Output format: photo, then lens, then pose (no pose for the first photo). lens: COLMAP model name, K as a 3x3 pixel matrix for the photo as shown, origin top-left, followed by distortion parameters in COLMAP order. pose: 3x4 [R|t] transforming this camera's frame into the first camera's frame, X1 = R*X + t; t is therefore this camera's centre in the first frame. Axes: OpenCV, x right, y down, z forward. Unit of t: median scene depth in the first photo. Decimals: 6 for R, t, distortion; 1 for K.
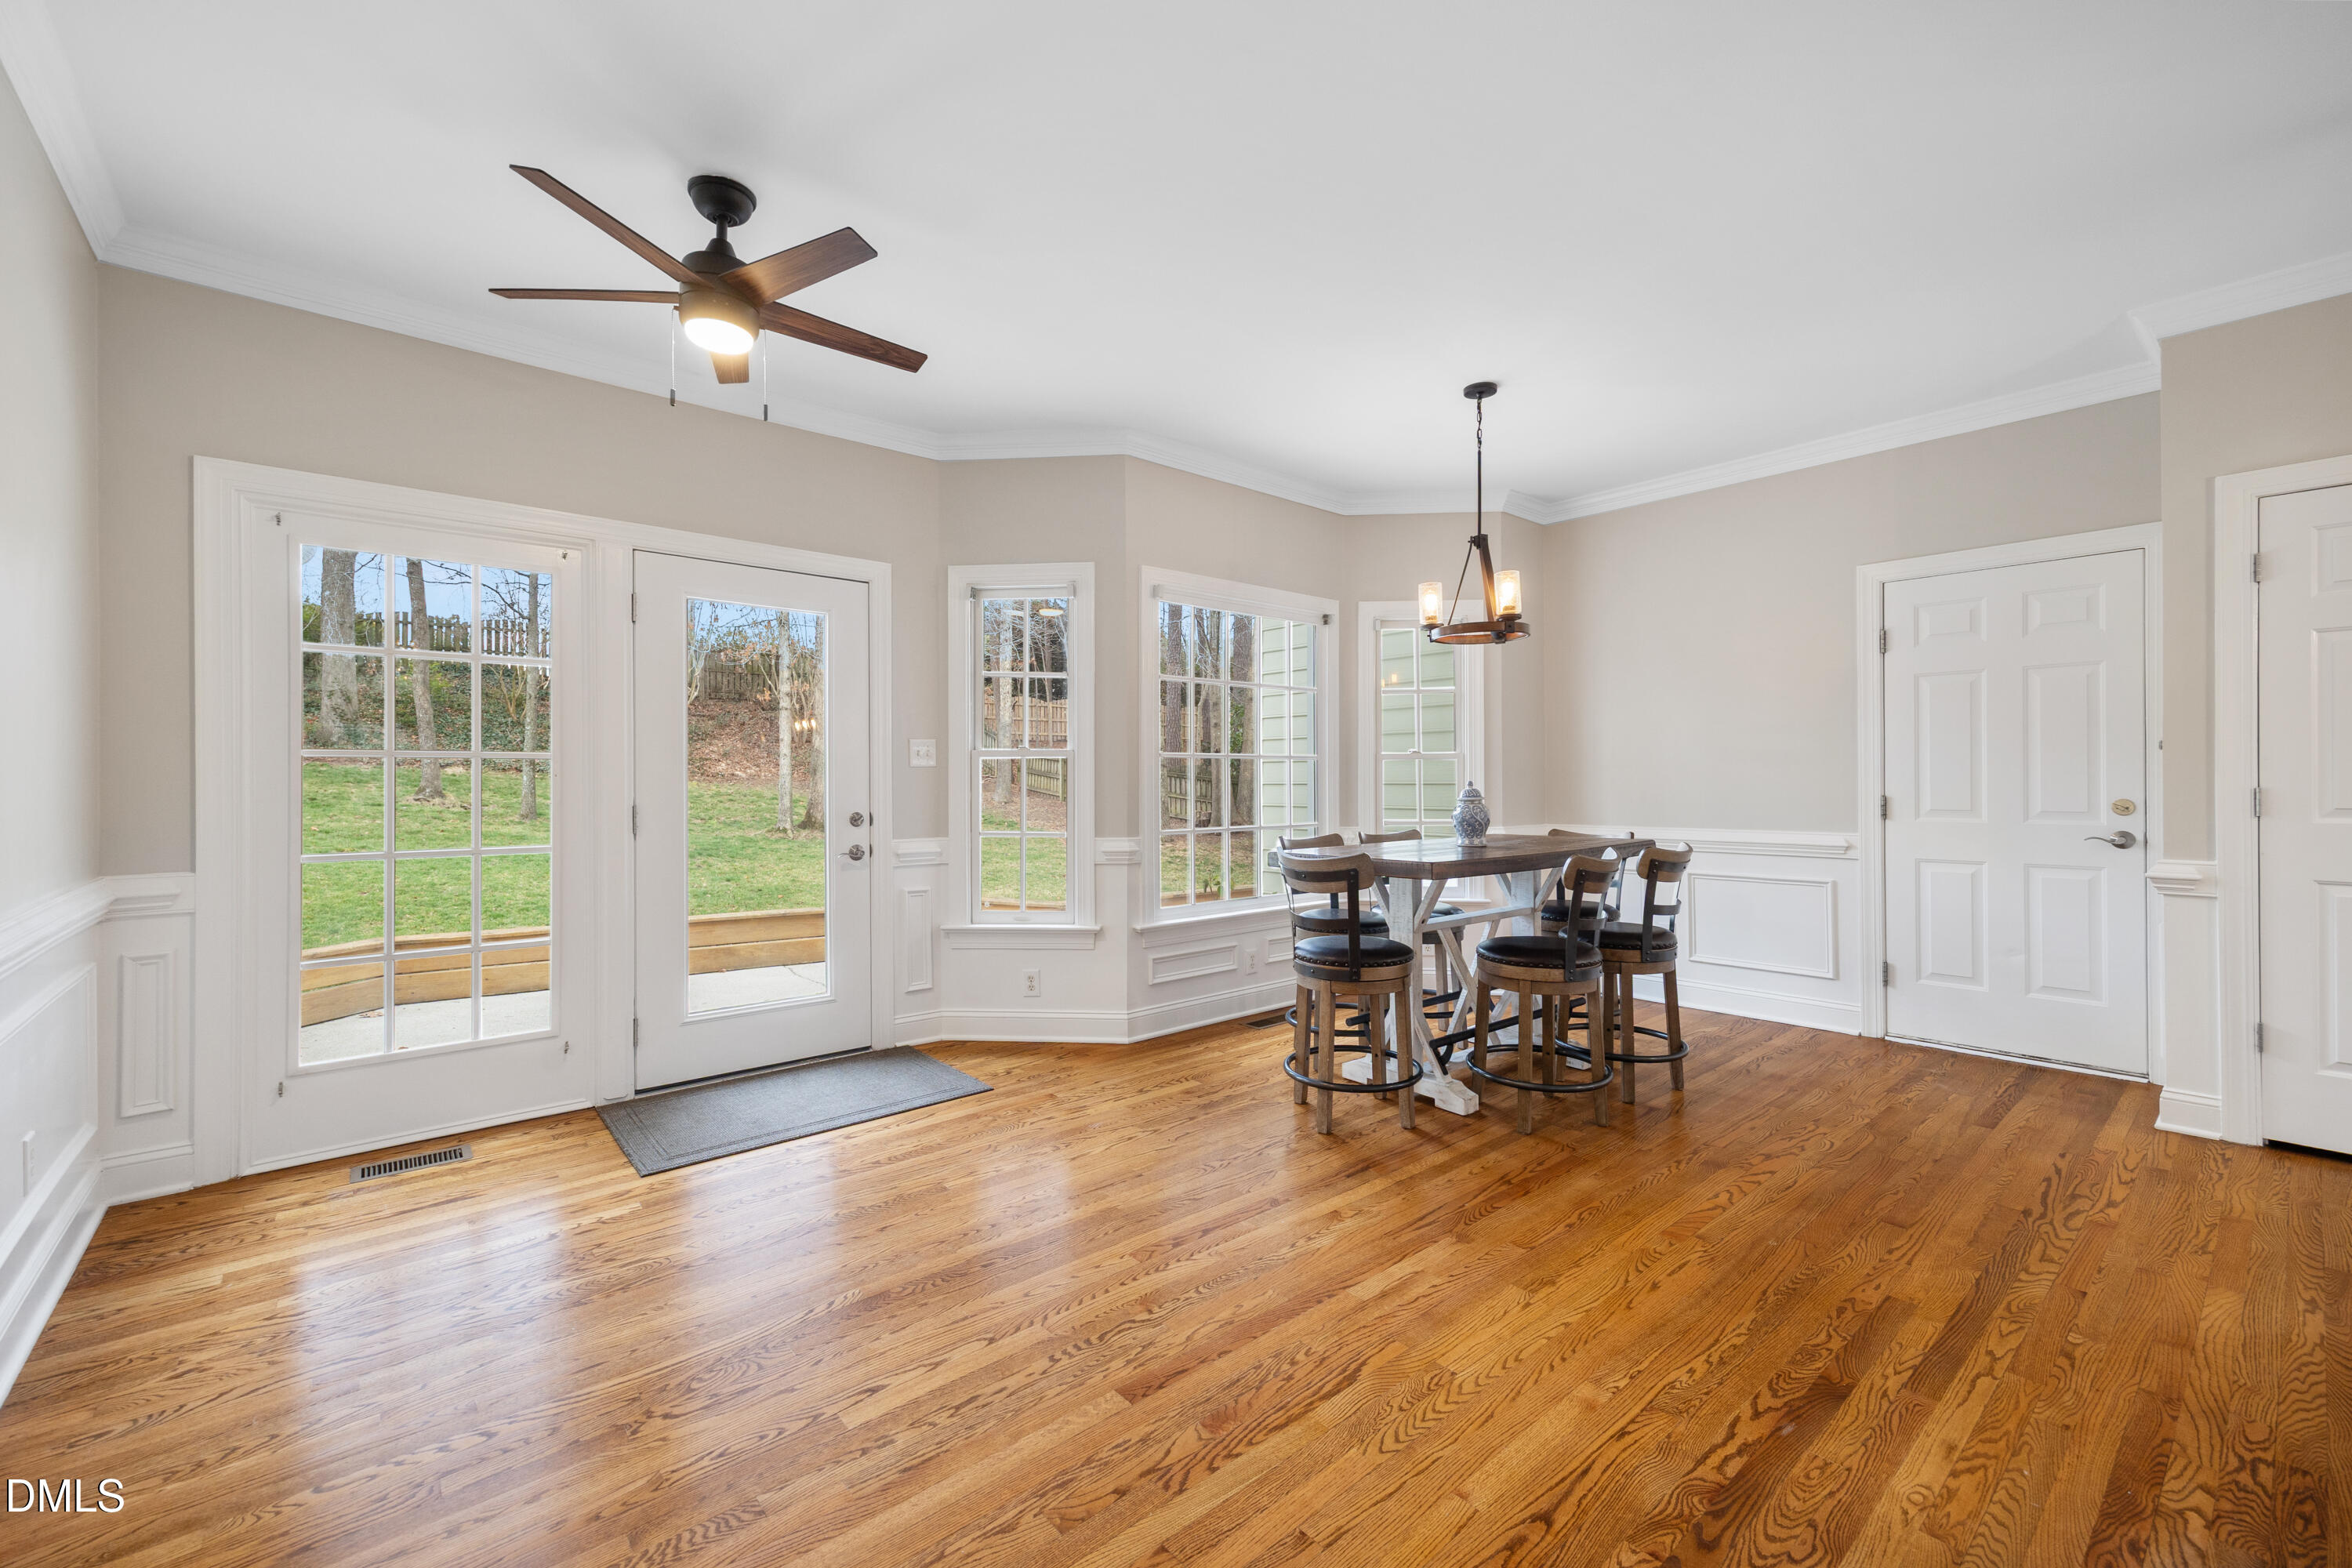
lens RADIAL K [[968.2, 0, 1174.6], [0, 968.2, 779.8], [0, 0, 1]] dist [0.009085, 0.000020]
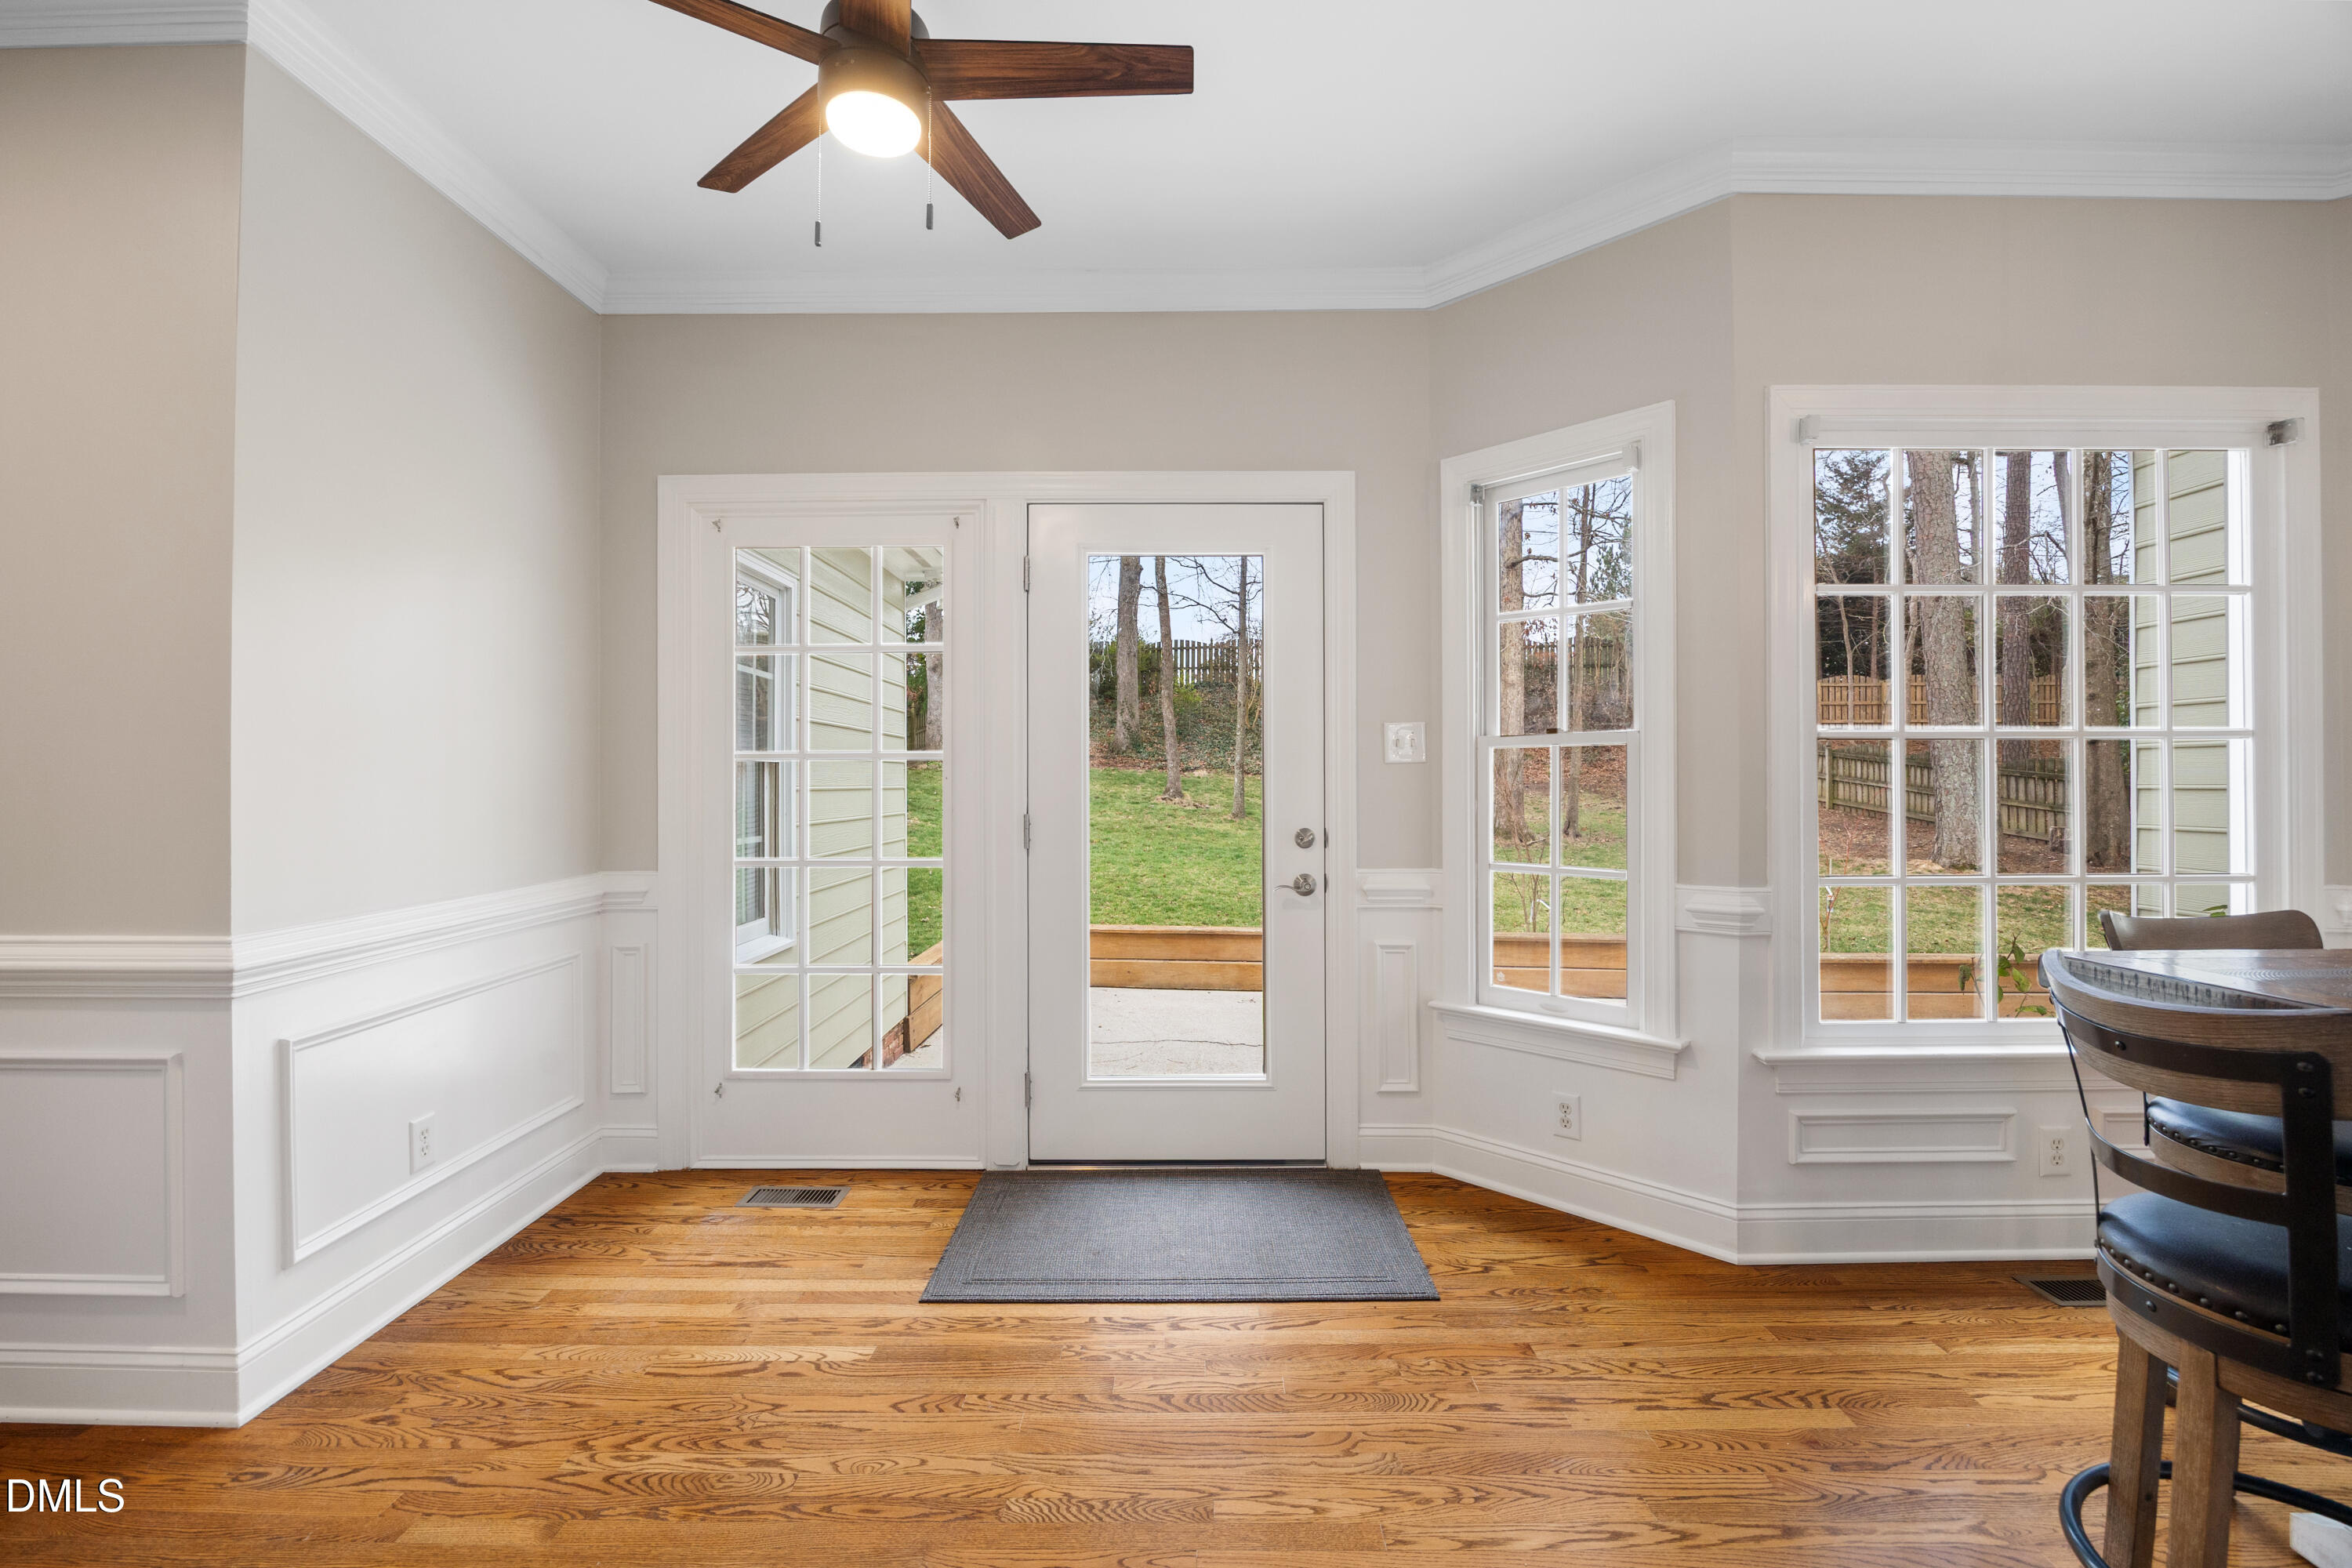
lens RADIAL K [[1020.0, 0, 1167.9], [0, 1020.0, 780.4], [0, 0, 1]] dist [-0.016474, 0.000644]
pose [[0.753551, -0.001208, -0.657389, 0.097516], [0.000772, 0.999999, -0.000953, -0.000912], [0.657389, 0.000211, 0.753551, 0.411140]]
